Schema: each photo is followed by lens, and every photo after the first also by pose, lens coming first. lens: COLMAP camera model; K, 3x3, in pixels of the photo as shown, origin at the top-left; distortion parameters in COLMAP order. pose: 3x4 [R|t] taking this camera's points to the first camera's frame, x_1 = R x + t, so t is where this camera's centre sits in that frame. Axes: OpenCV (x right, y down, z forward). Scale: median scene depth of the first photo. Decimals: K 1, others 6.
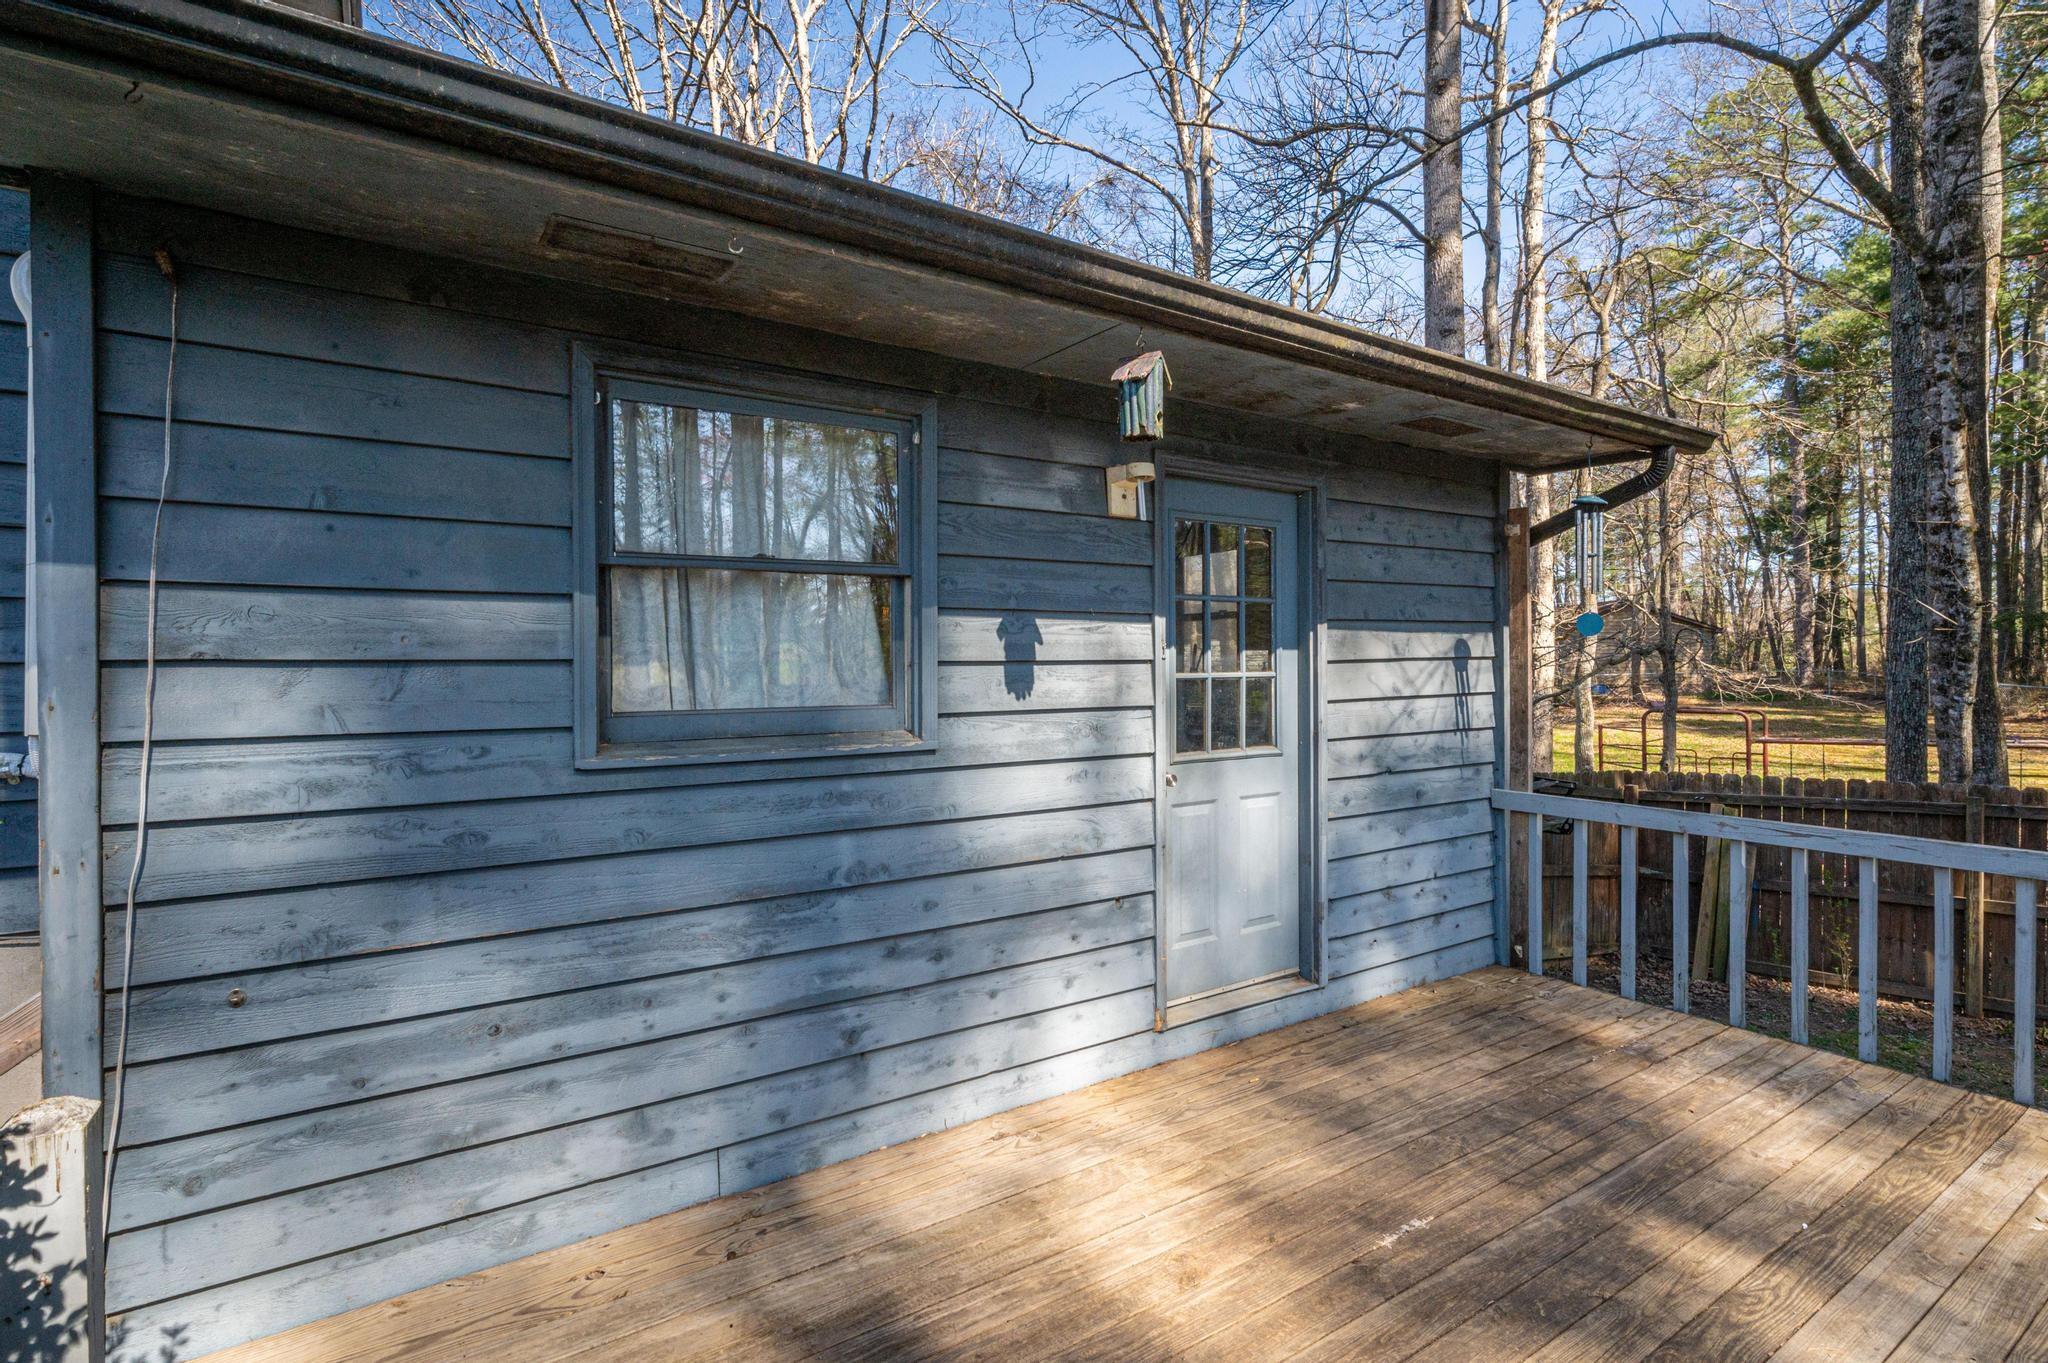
lens RADIAL K [[936.8, 0, 1024.2], [0, 936.8, 674.9], [0, 0, 1]] dist [-0.002416, -0.000279]
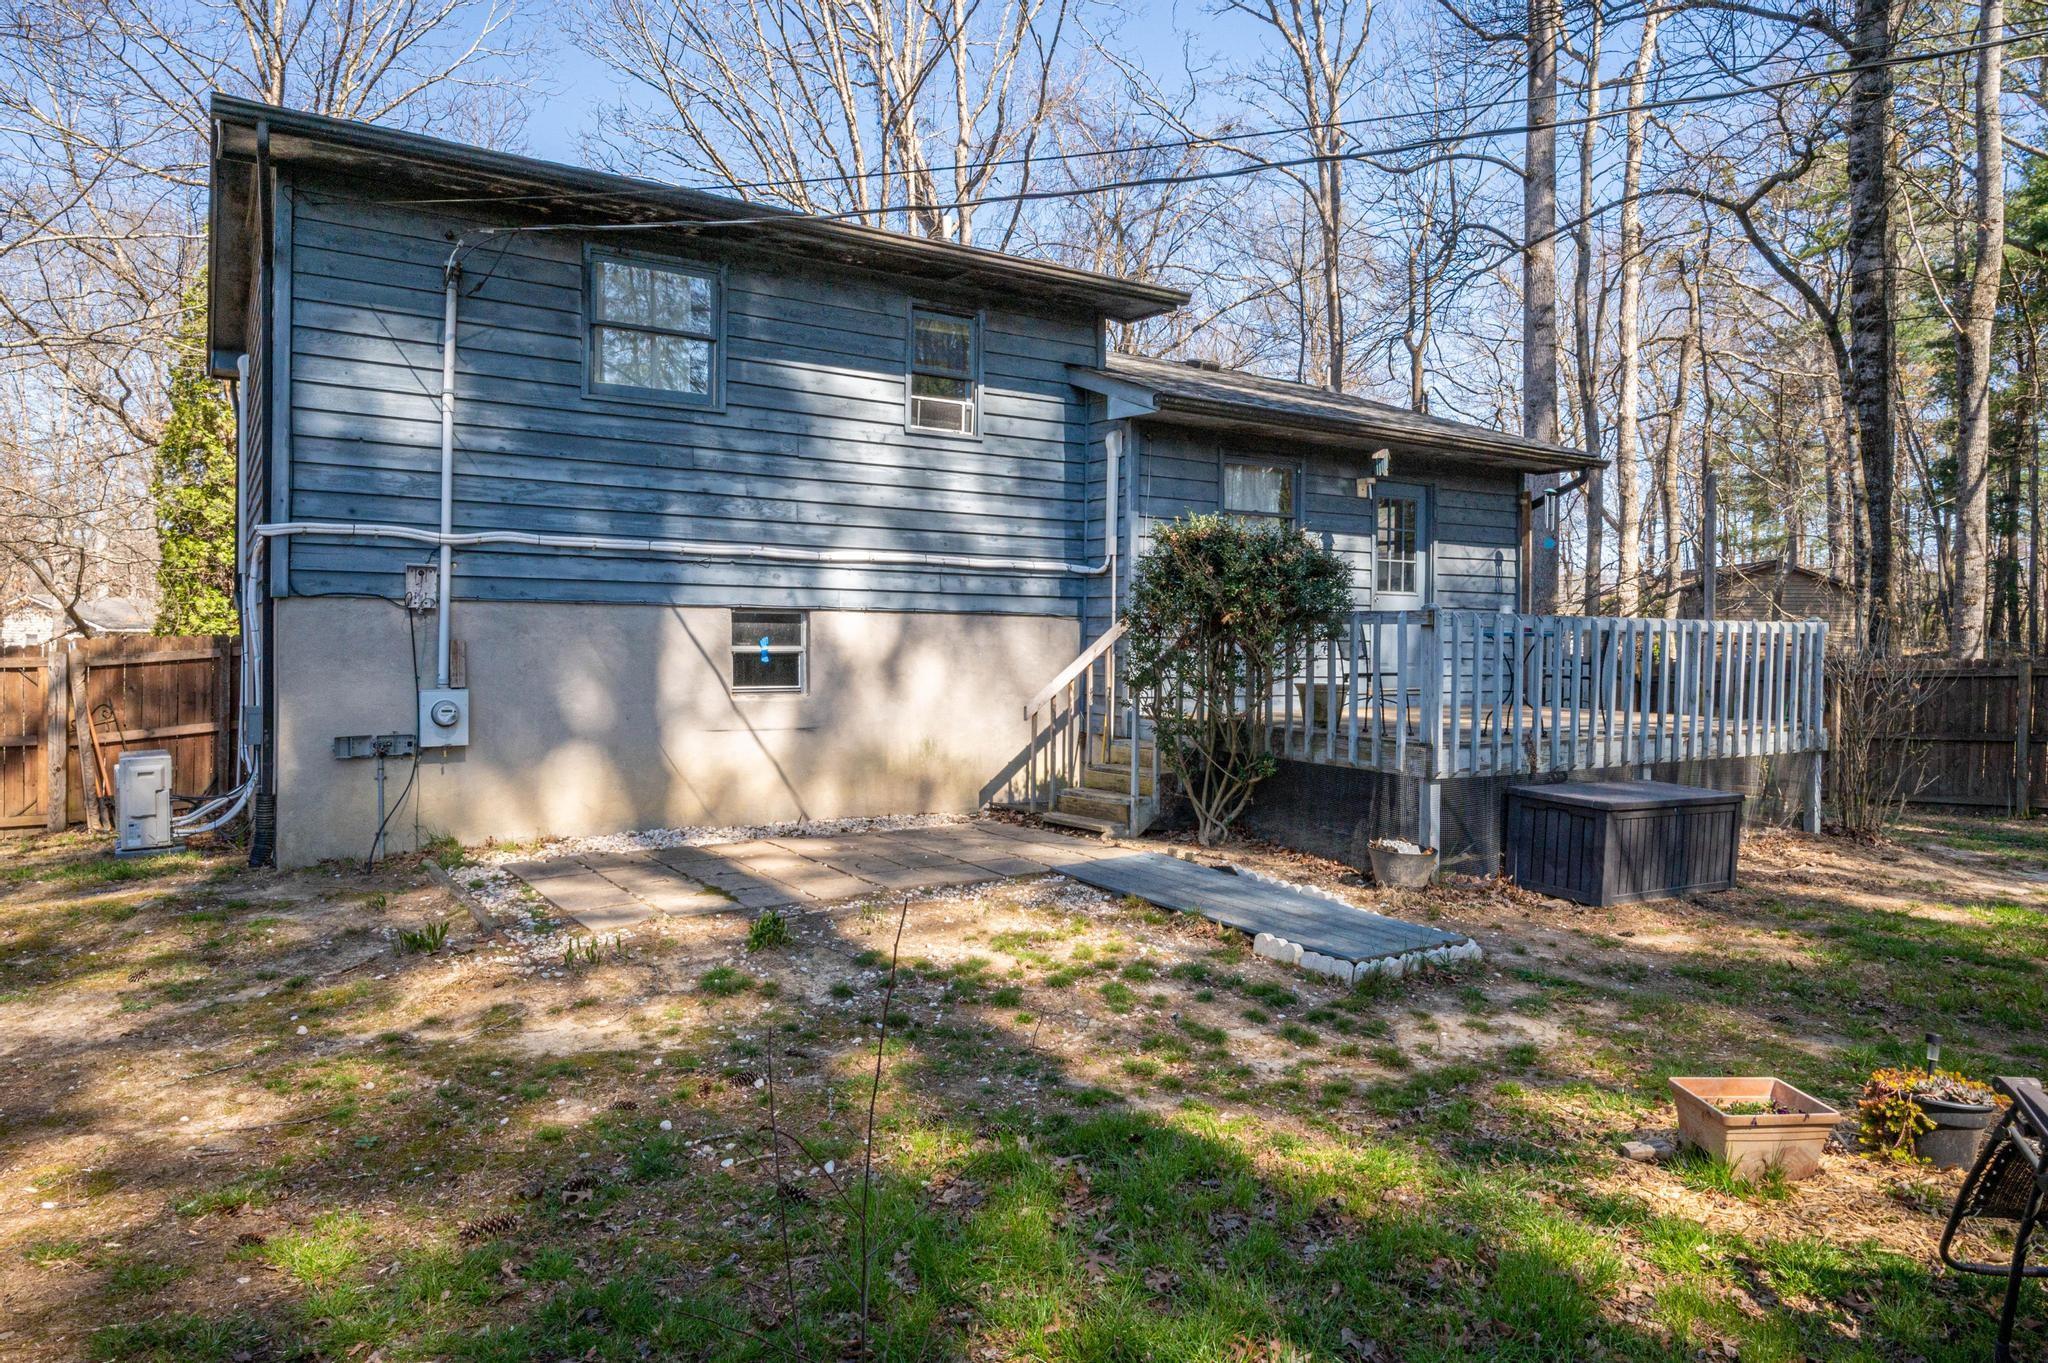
lens RADIAL K [[1301.7, 0, 1036.6], [0, 1301.7, 665.7], [0, 0, 1]] dist [-0.005717, 0.005795]
pose [[0.999802, 0.014978, 0.013119, -0.879082], [-0.015016, 0.999883, 0.002817, 0.321642], [-0.013076, -0.003014, 0.999910, -2.748941]]
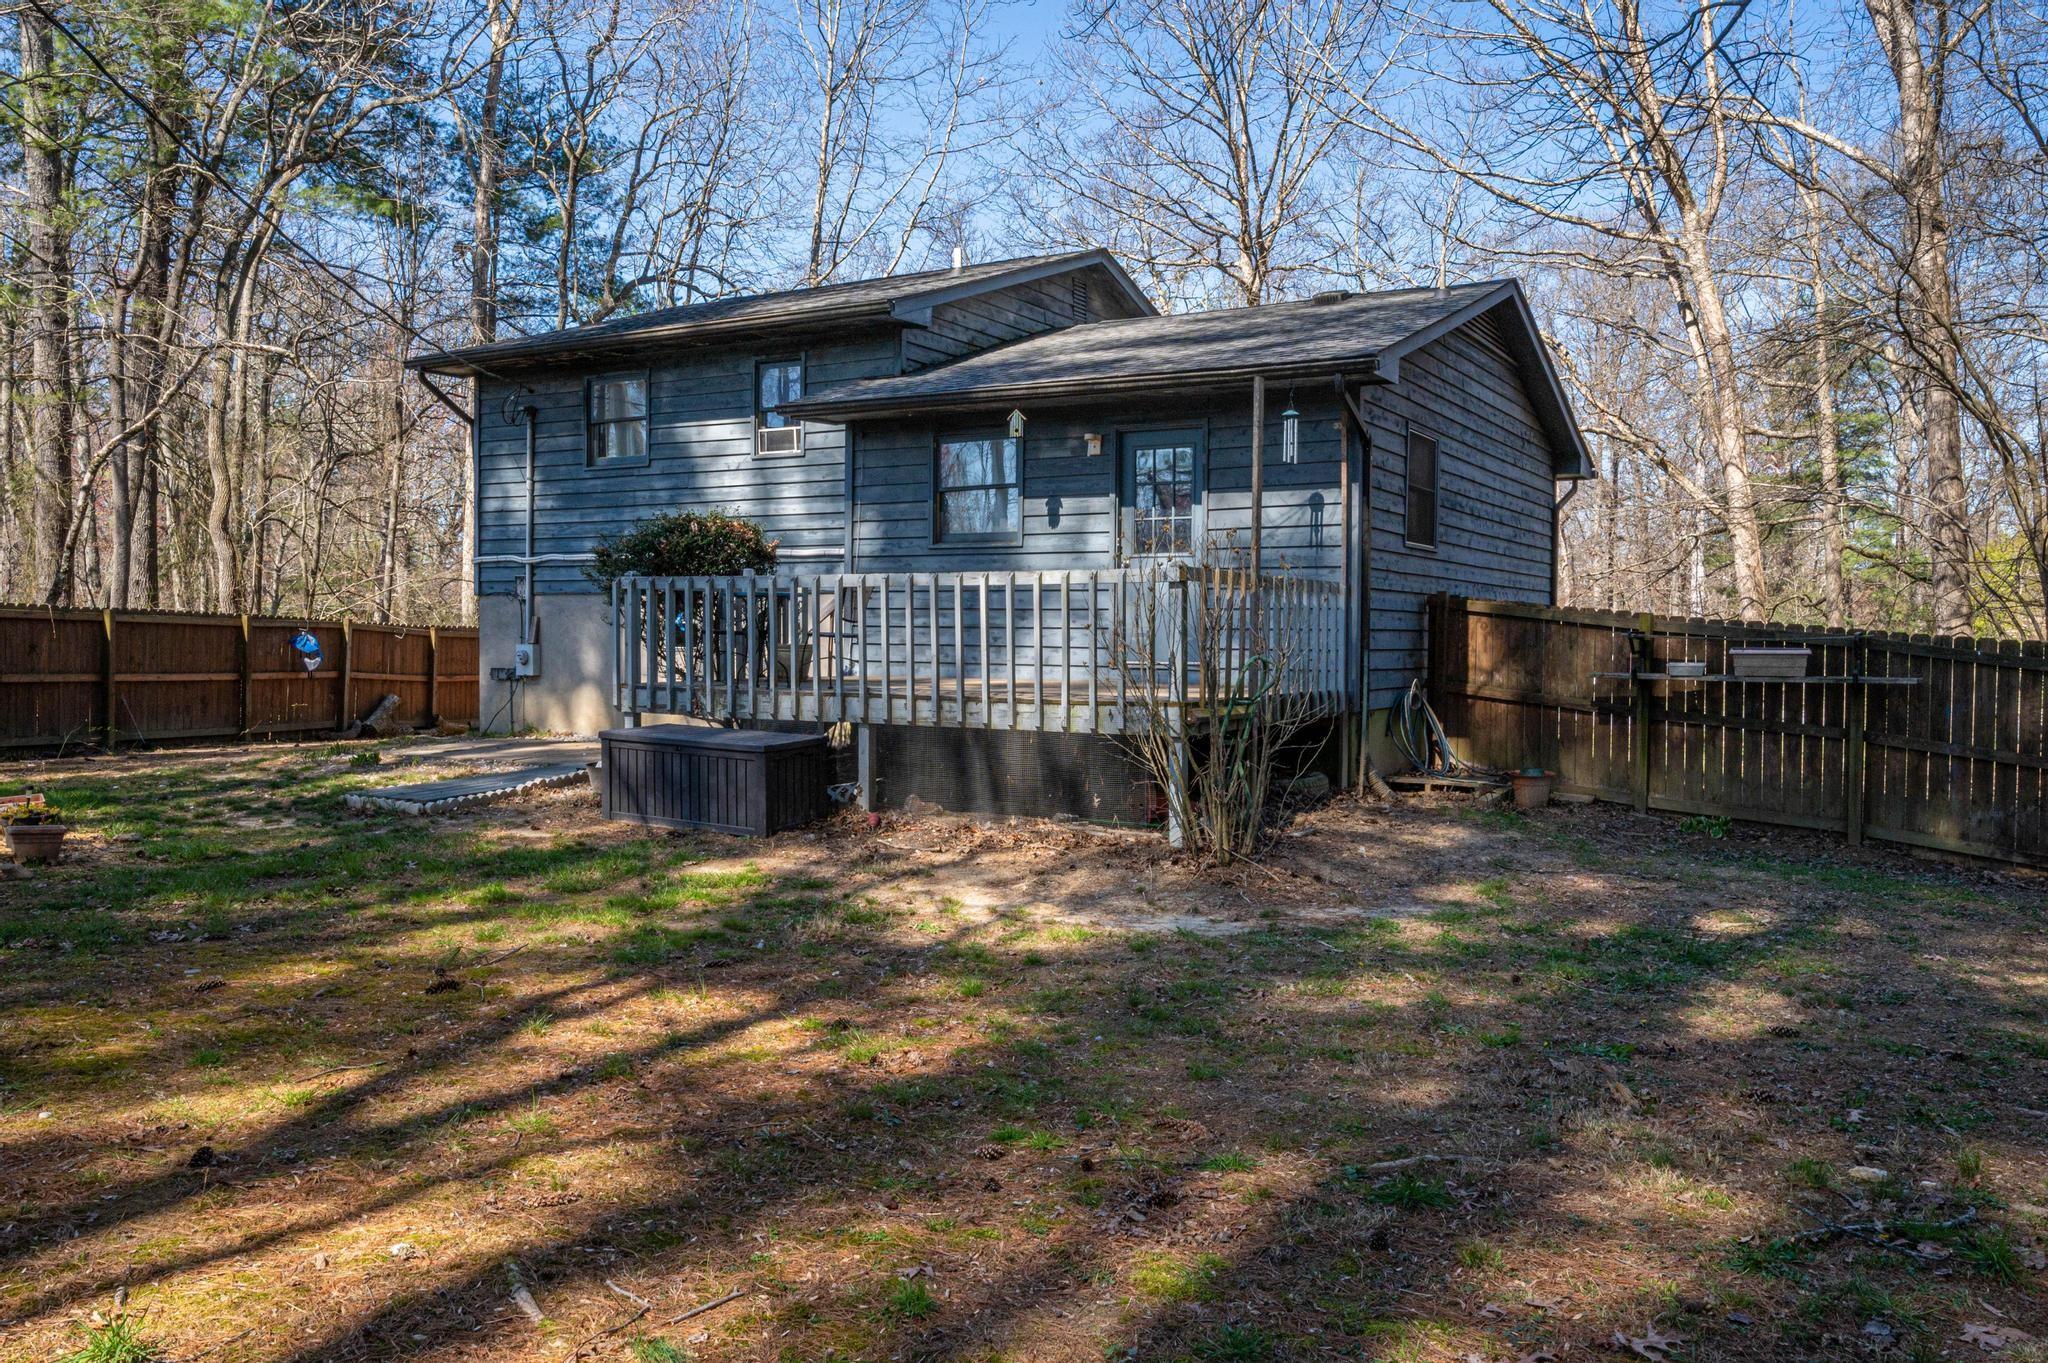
lens RADIAL K [[1568.2, 0, 1033.7], [0, 1568.2, 692.6], [0, 0, 1]] dist [-0.000525, 0.000099]
pose [[0.447984, 0.039977, -0.893147, 3.855678], [-0.026175, 0.999158, 0.031593, 0.342120], [0.893658, 0.009225, 0.448654, -1.030987]]
